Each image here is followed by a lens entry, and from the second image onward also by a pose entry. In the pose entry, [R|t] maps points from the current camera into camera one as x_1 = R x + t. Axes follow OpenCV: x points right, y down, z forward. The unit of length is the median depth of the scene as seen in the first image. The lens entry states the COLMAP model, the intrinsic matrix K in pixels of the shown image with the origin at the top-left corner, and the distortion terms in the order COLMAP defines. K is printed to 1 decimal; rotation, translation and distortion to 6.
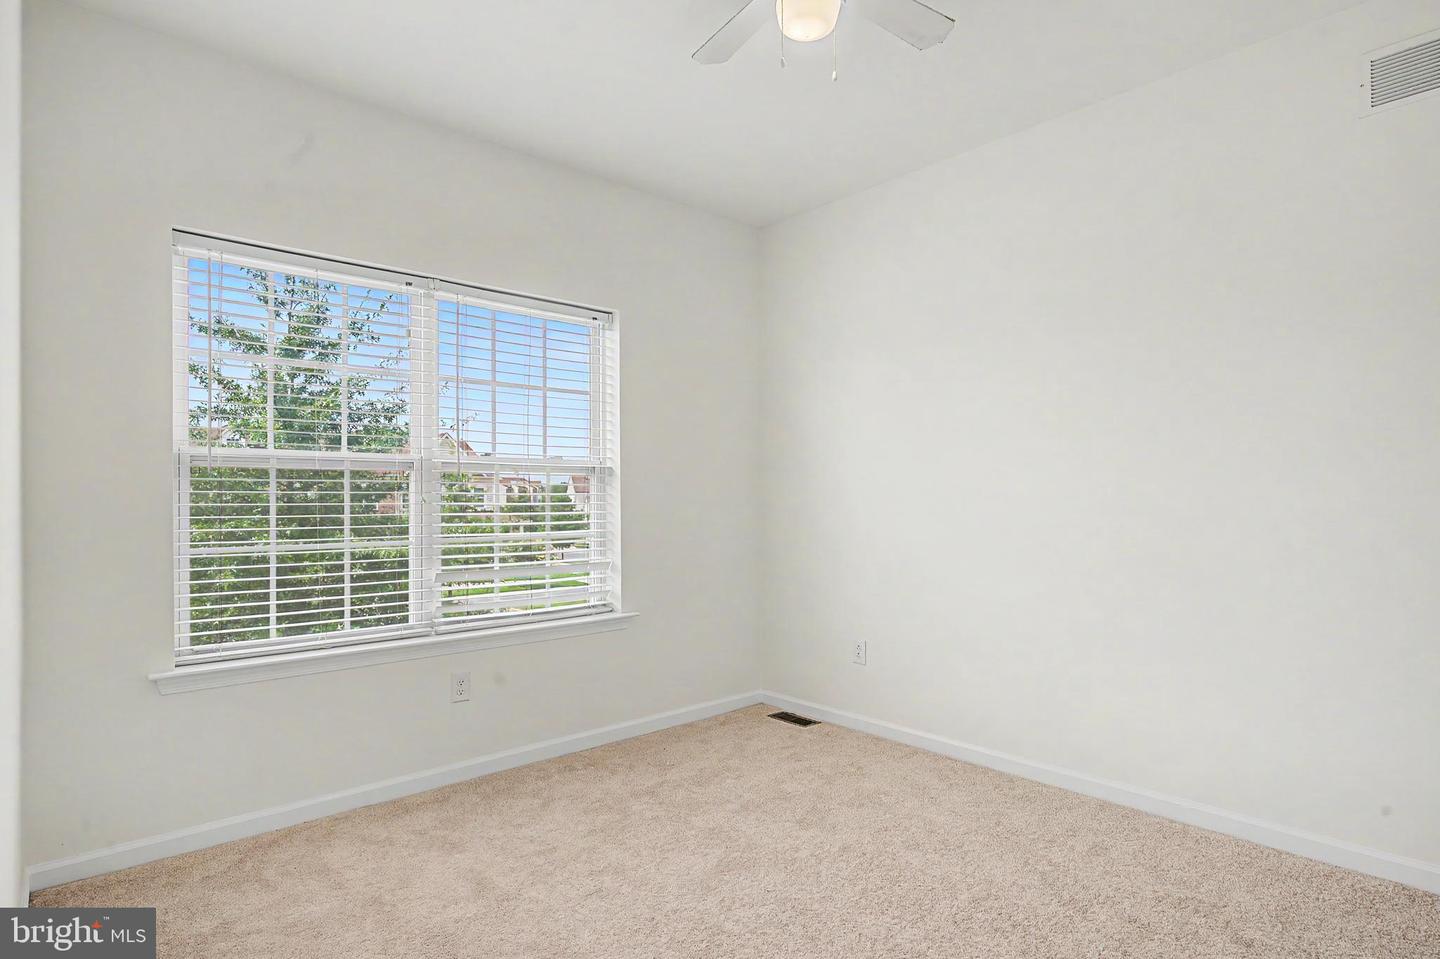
lens RADIAL K [[767.8, 0, 719.8], [0, 767.8, 491.7], [0, 0, 1]] dist [-0.001094, -0.000121]
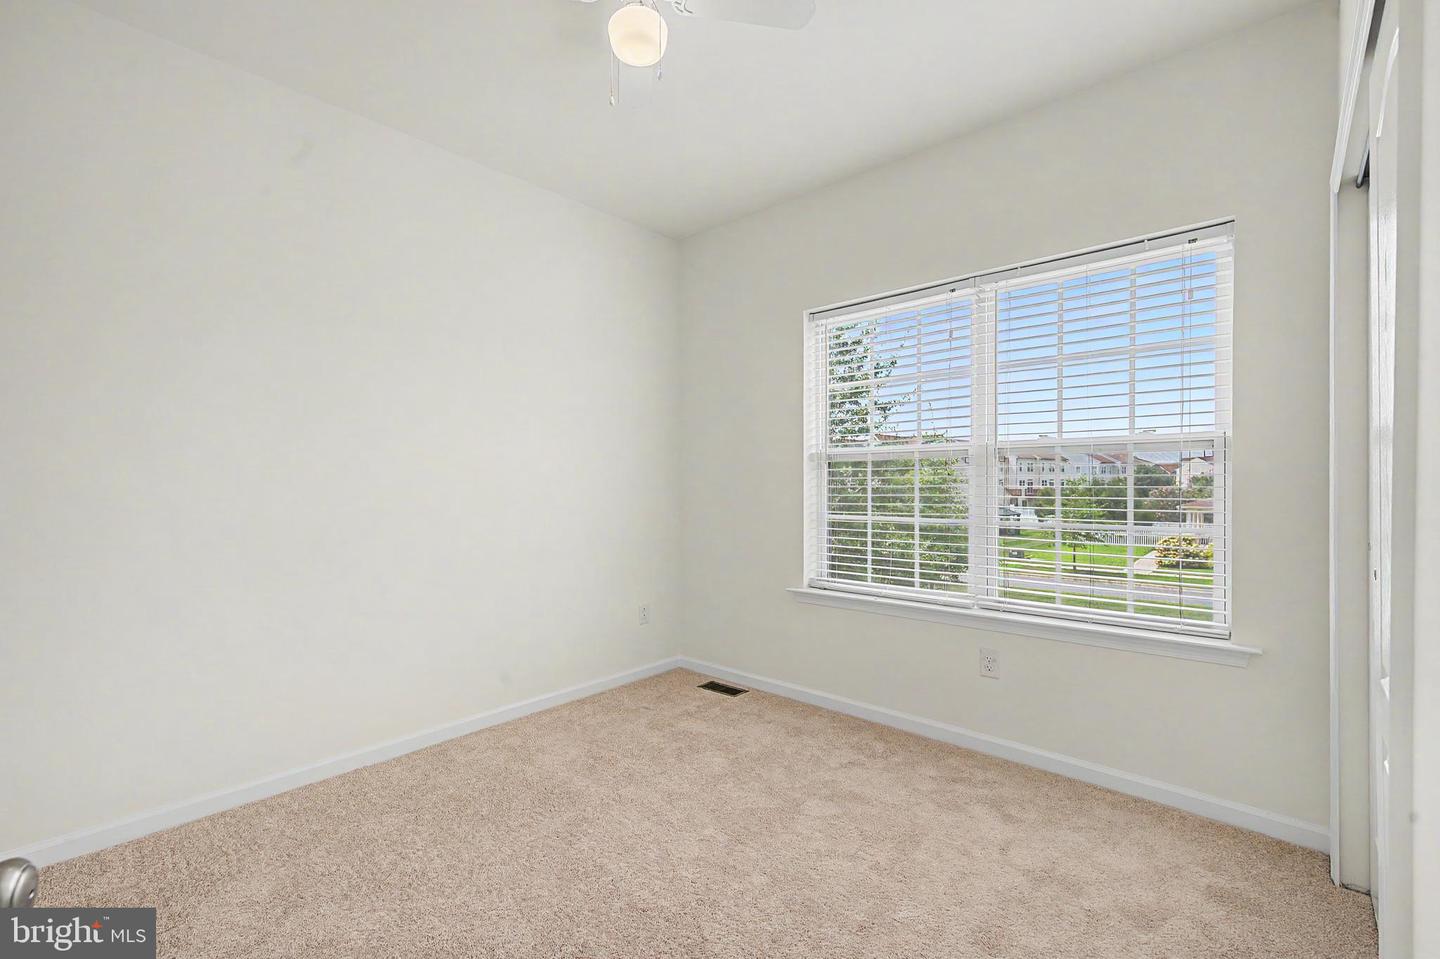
lens RADIAL K [[755.7, 0, 719.2], [0, 755.7, 477.5], [0, 0, 1]] dist [0.000941, -0.000095]
pose [[-0.014965, -0.009781, -0.999840, 0.785332], [0.014740, 0.999841, -0.010001, 0.009767], [0.999779, -0.014887, -0.014819, 0.747390]]
